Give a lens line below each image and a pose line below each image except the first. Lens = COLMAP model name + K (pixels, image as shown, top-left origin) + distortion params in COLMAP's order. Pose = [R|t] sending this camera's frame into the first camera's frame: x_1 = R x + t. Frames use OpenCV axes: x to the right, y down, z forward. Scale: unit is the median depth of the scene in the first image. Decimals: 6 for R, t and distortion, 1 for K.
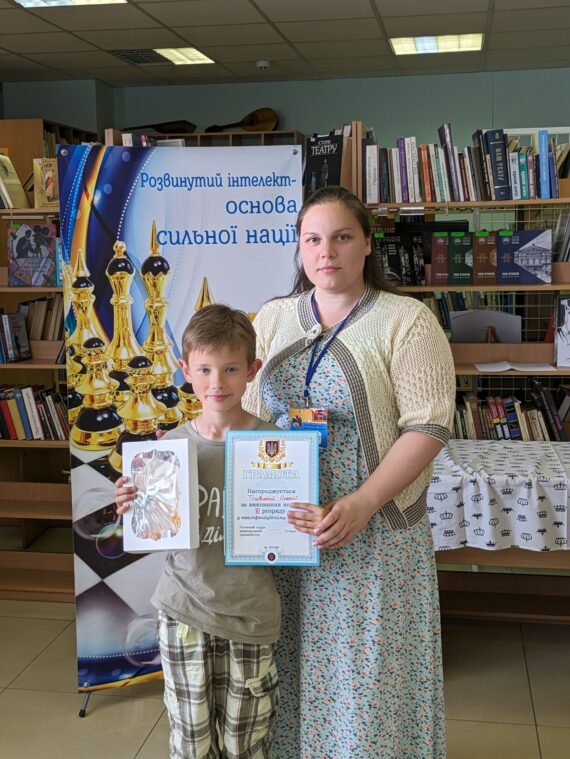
lens RADIAL K [[924.9, 0, 282.9], [0, 924.9, 353.7], [0, 0, 1]] dist [0.044087, 0.000000]
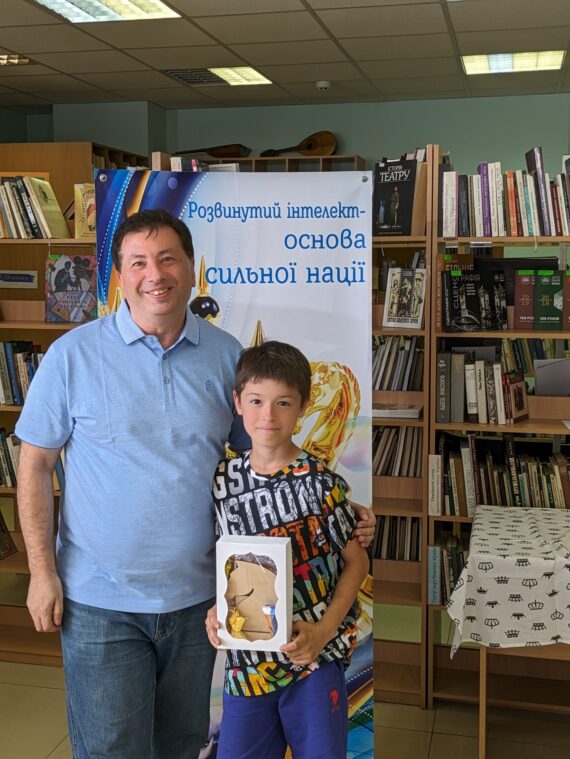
lens RADIAL K [[924.9, 0, 275.5], [0, 924.9, 365.1], [0, 0, 1]] dist [0.044087, 0.000000]
pose [[0.997948, 0.018980, -0.061148, -0.013523], [-0.019806, 0.999720, -0.012930, -0.028411], [0.060886, 0.014115, 0.998045, 0.122046]]
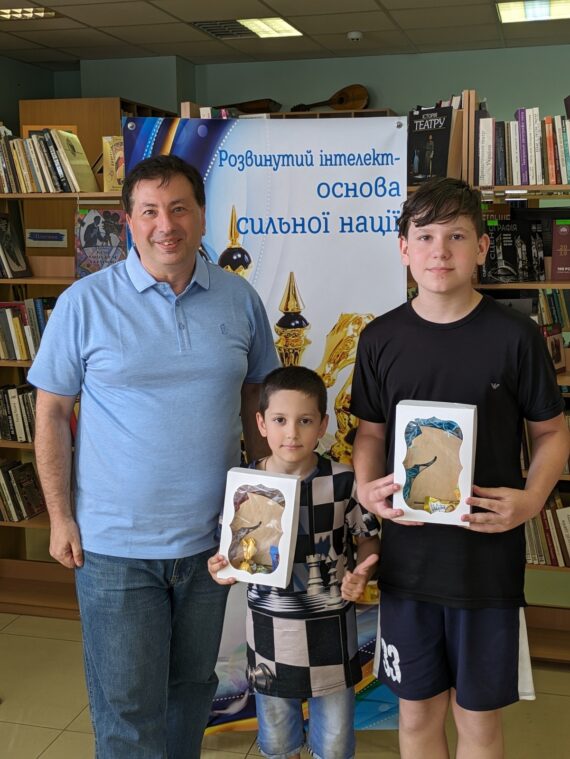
lens RADIAL K [[924.9, 0, 292.5], [0, 924.9, 361.0], [0, 0, 1]] dist [0.044087, 0.000000]
pose [[0.996983, 0.014965, -0.076161, -0.015796], [-0.013224, 0.999641, 0.023309, -0.019053], [0.076482, -0.022231, 0.996823, 0.134871]]
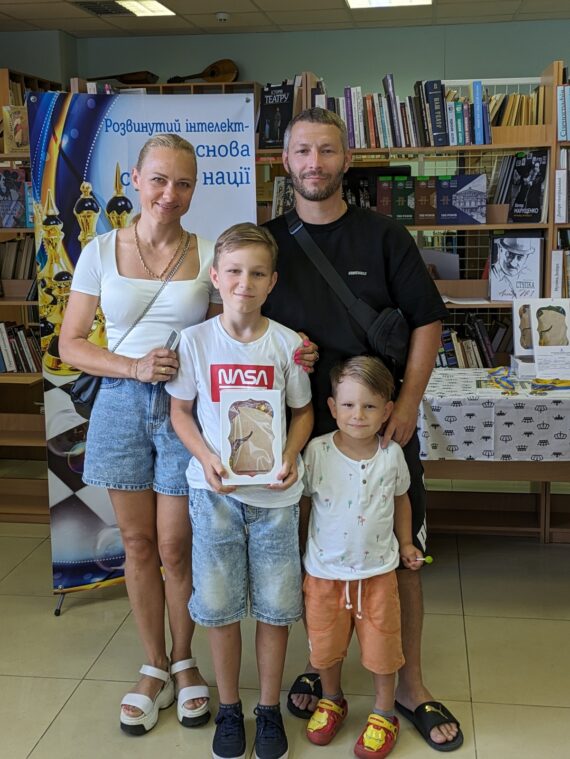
lens RADIAL K [[924.9, 0, 279.8], [0, 924.9, 342.5], [0, 0, 1]] dist [0.044087, 0.000000]
pose [[0.999459, -0.005186, 0.032480, 0.013411], [0.004005, 0.999332, 0.036324, 0.025869], [-0.032647, -0.036175, 0.998812, -0.093033]]
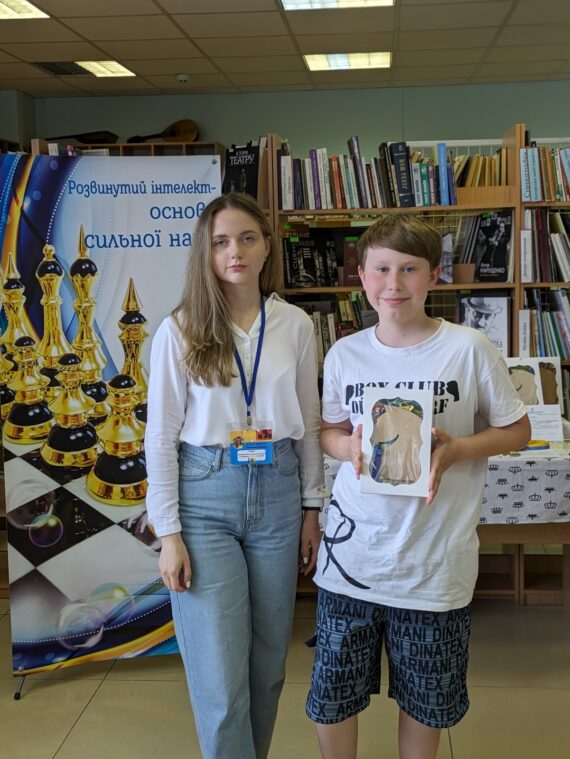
lens RADIAL K [[924.9, 0, 288.7], [0, 924.9, 349.2], [0, 0, 1]] dist [0.044087, 0.000000]
pose [[0.996077, -0.014427, 0.087308, 0.002087], [0.015827, 0.999757, -0.015356, 0.016977], [-0.087066, 0.016677, 0.996063, -0.071167]]
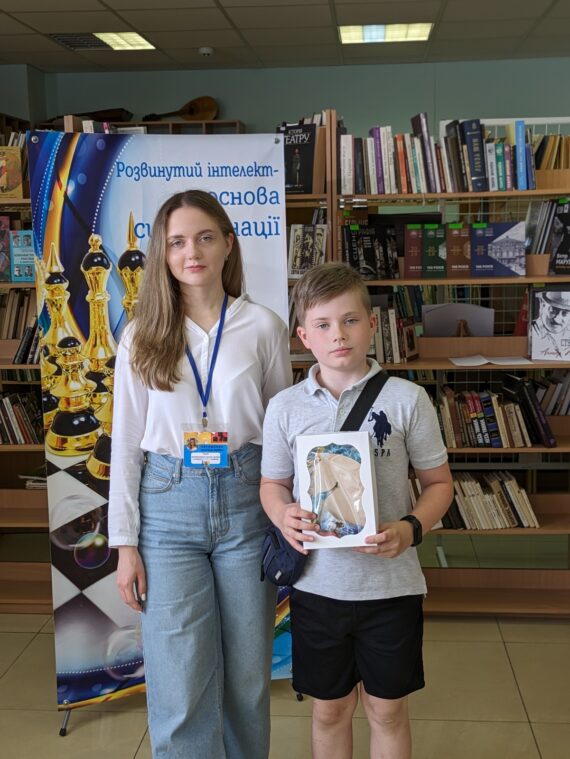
lens RADIAL K [[924.9, 0, 278.9], [0, 924.9, 362.5], [0, 0, 1]] dist [0.044087, 0.000000]
pose [[0.996087, -0.014533, 0.087171, -0.069148], [0.012977, 0.999747, 0.018392, -0.005423], [-0.087416, -0.017189, 0.996024, 0.037565]]
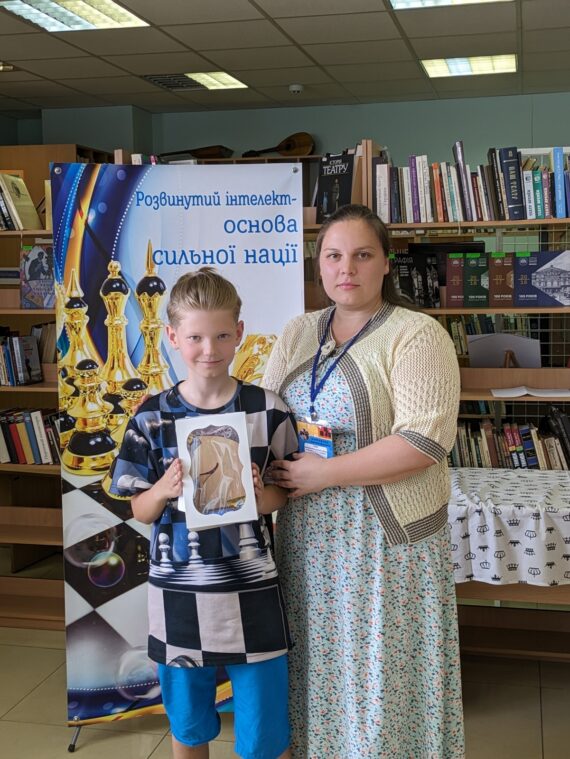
lens RADIAL K [[924.9, 0, 305.3], [0, 924.9, 356.7], [0, 0, 1]] dist [0.044087, 0.000000]
pose [[0.999074, 0.004029, -0.042836, 0.063437], [-0.005184, 0.999625, -0.026892, 0.004657], [0.042712, 0.027089, 0.998720, 0.031359]]
